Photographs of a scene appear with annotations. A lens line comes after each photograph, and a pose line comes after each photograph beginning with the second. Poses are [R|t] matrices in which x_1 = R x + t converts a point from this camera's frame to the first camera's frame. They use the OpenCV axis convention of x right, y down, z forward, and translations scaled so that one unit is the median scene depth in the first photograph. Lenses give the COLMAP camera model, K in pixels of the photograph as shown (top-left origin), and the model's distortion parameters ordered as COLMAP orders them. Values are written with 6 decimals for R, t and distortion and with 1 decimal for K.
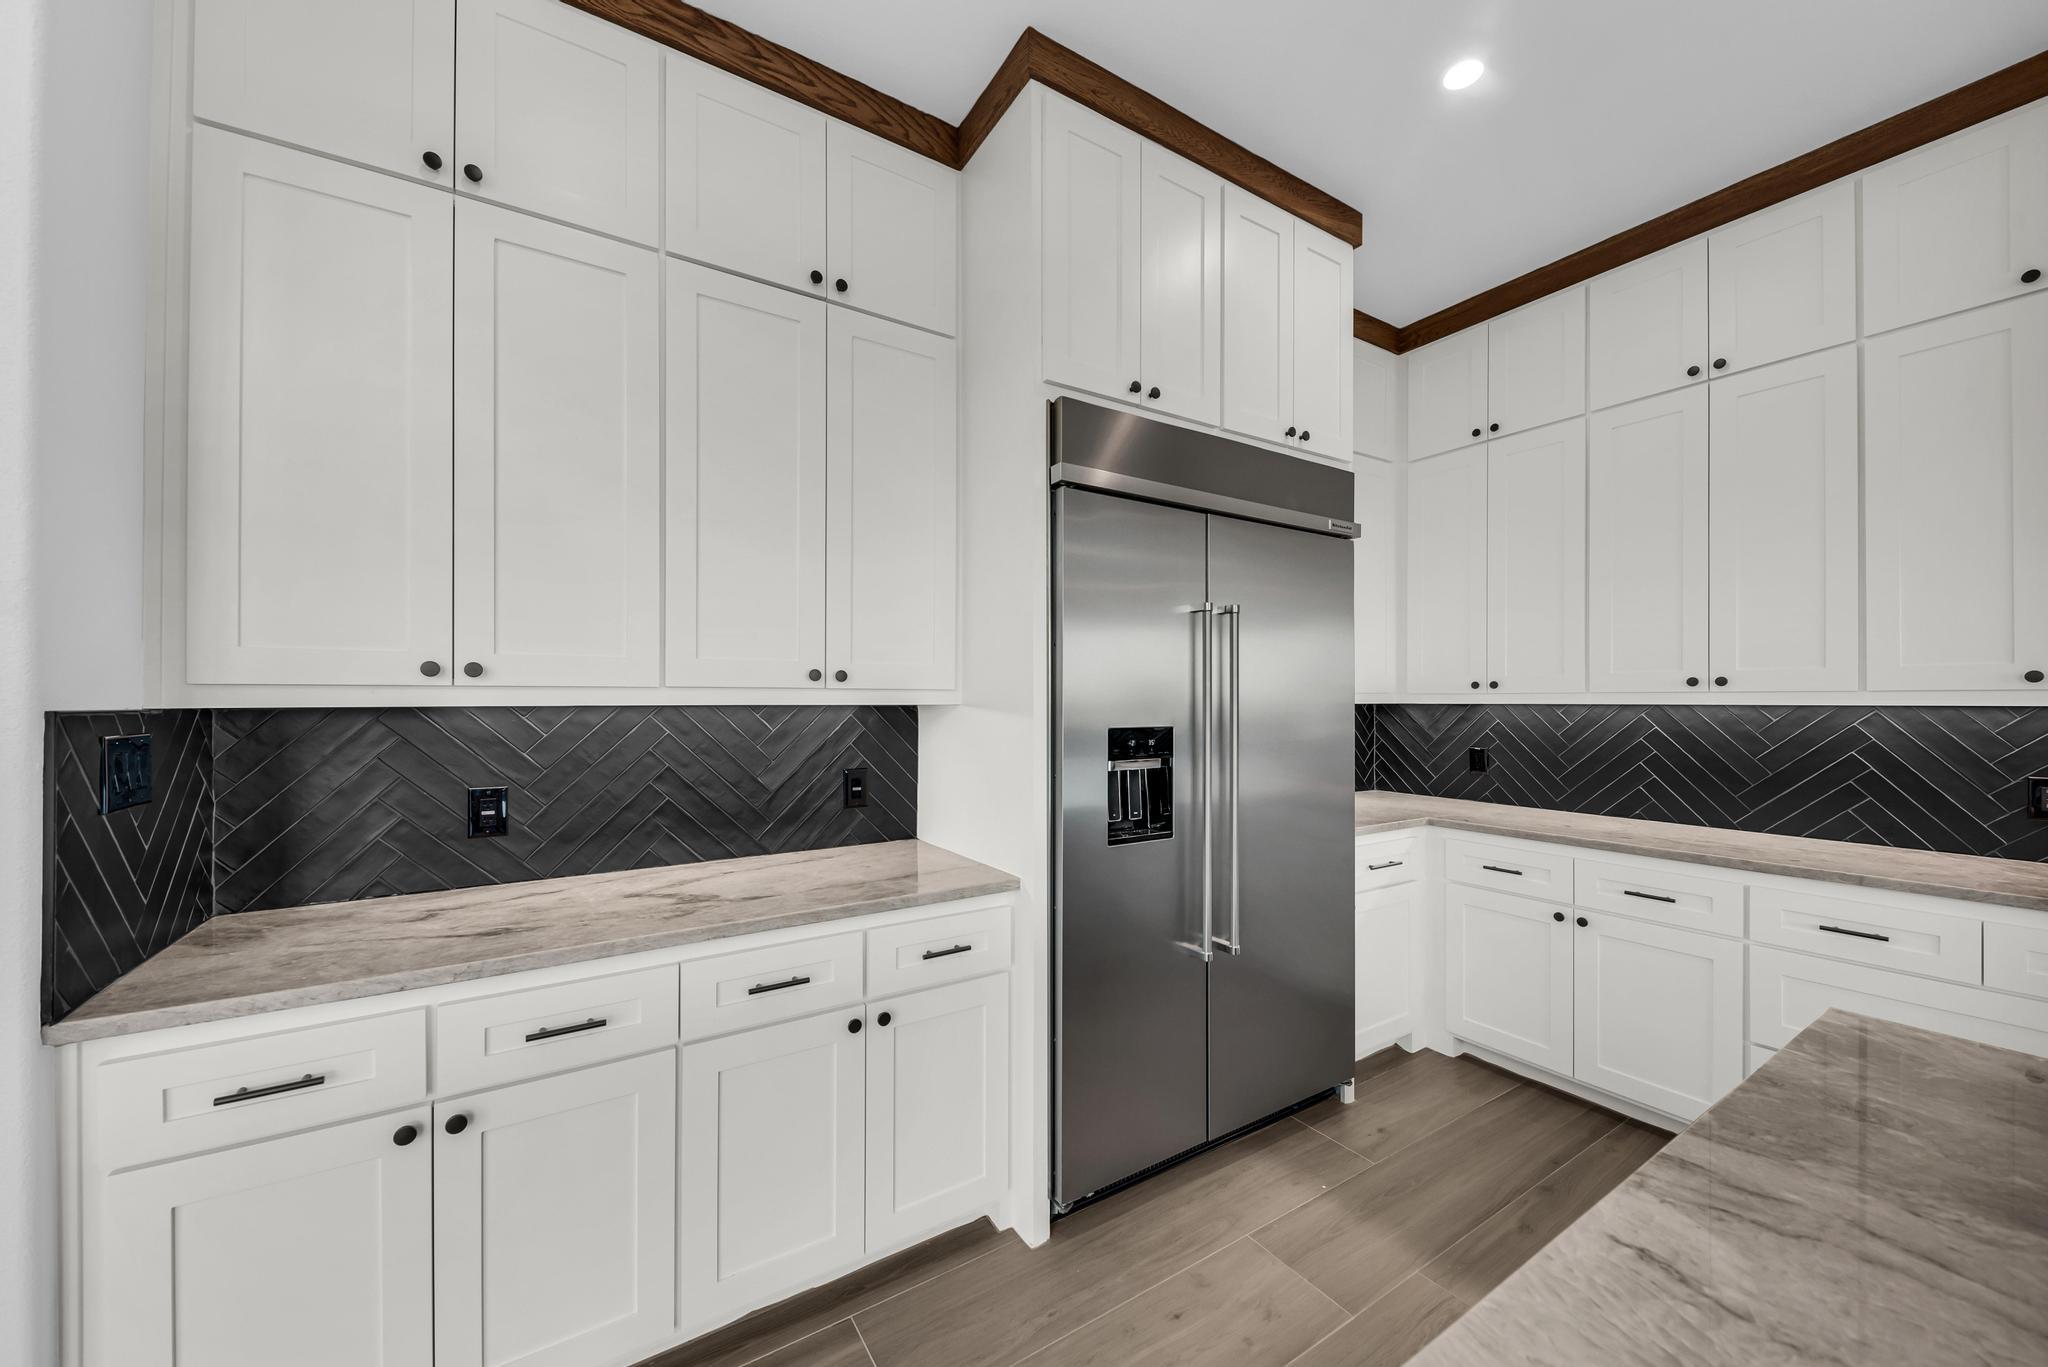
lens RADIAL K [[764.8, 0, 1031.1], [0, 764.8, 700.8], [0, 0, 1]] dist [0.009298, -0.000232]
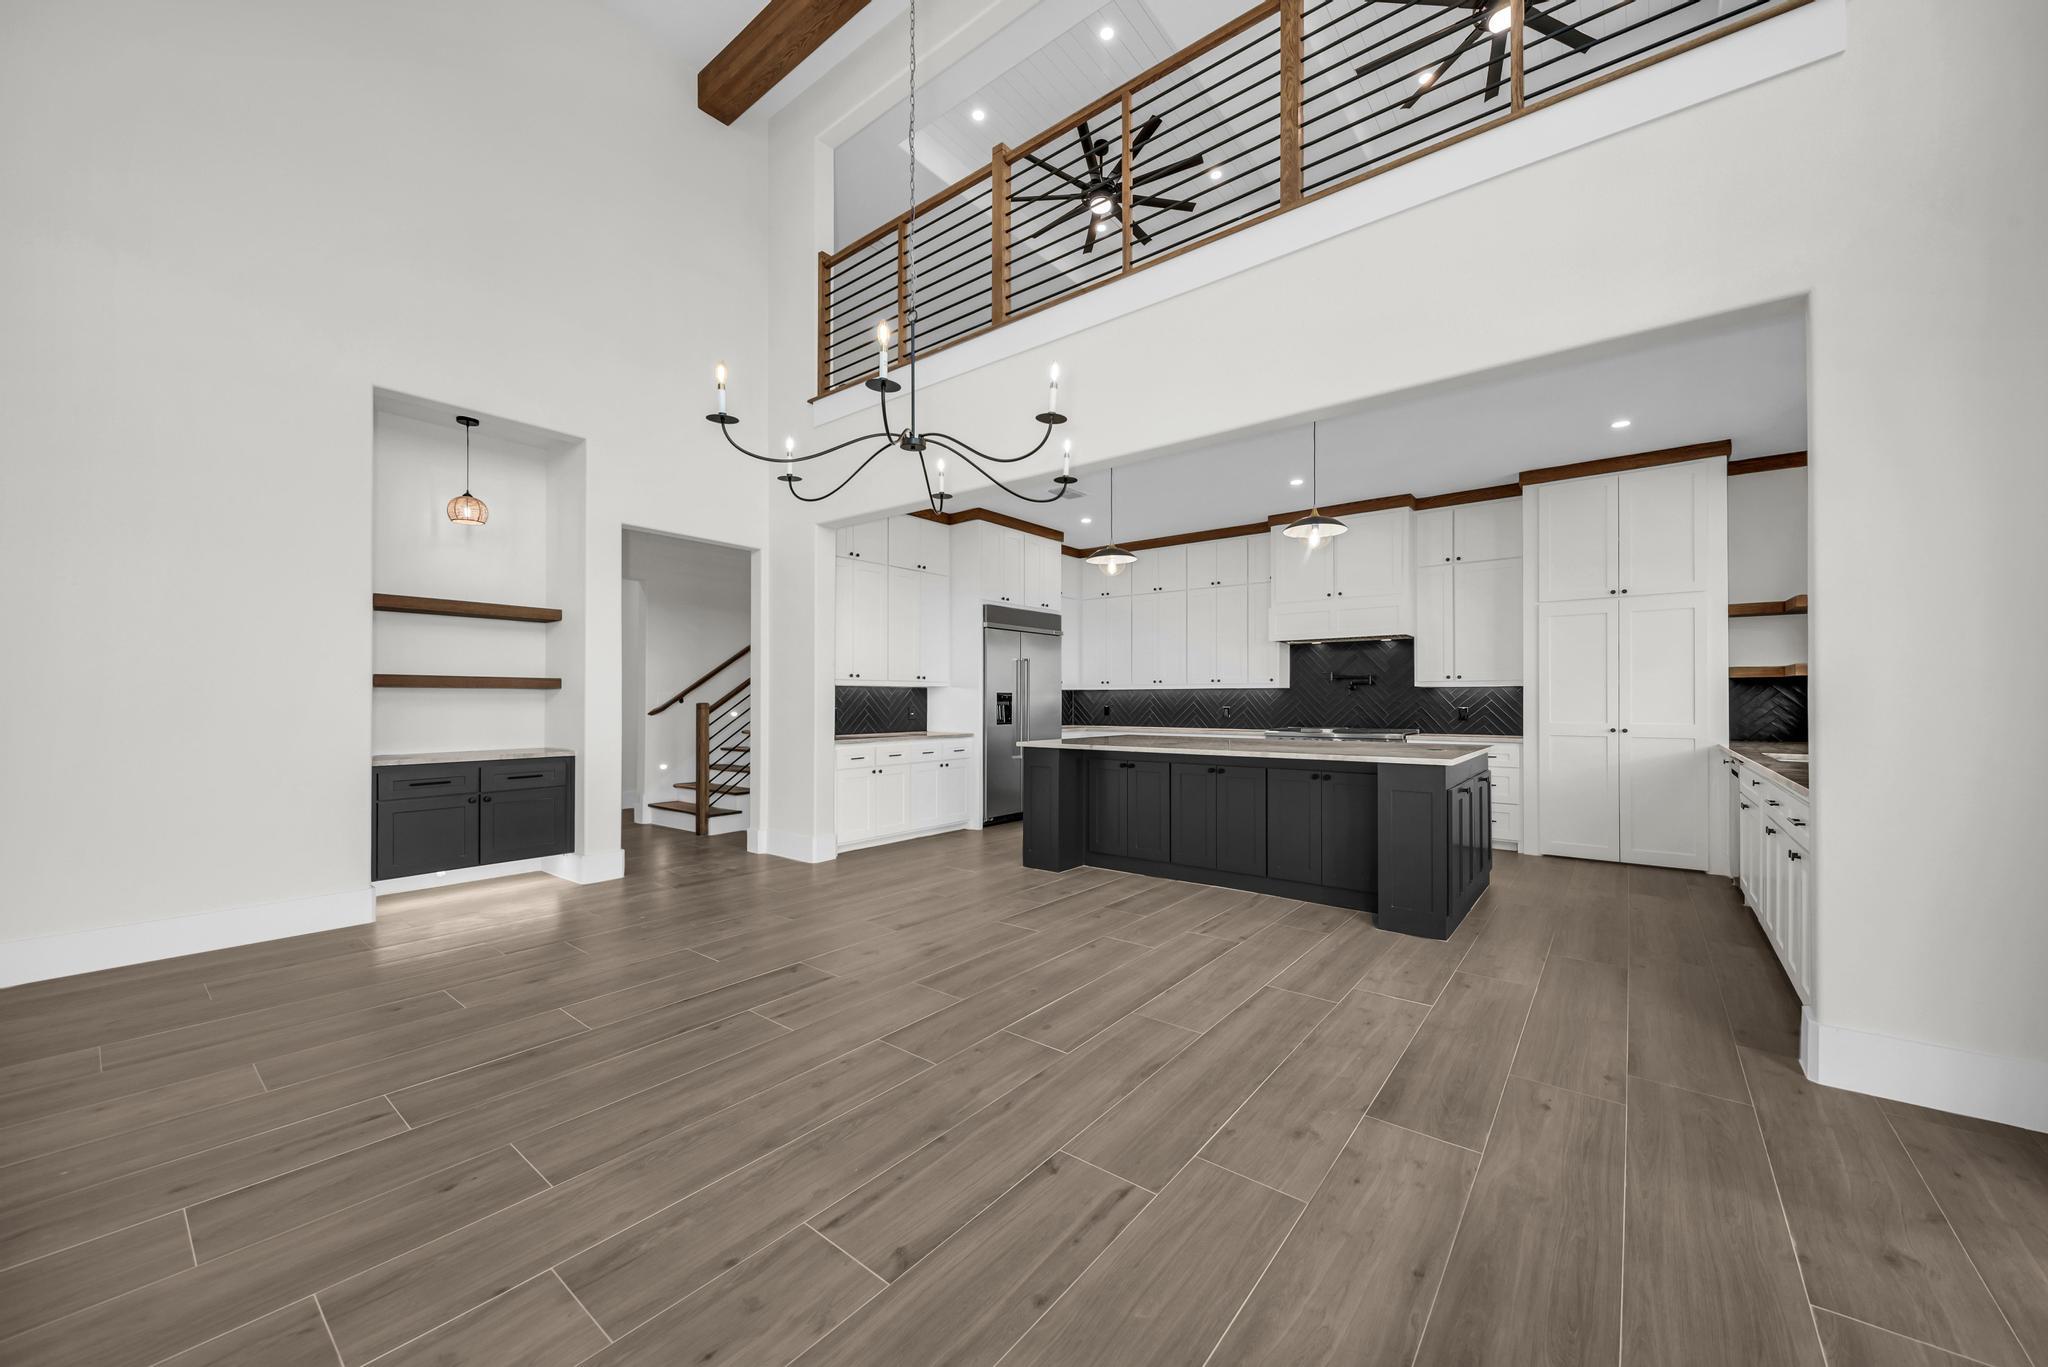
lens RADIAL K [[764.8, 0, 1016.1], [0, 764.8, 695.7], [0, 0, 1]] dist [0.009298, -0.000232]
pose [[0.951445, 0.004254, 0.307791, -0.745740], [-0.004420, 0.999990, -0.000159, 0.038335], [-0.307789, -0.001209, 0.951454, -1.996002]]
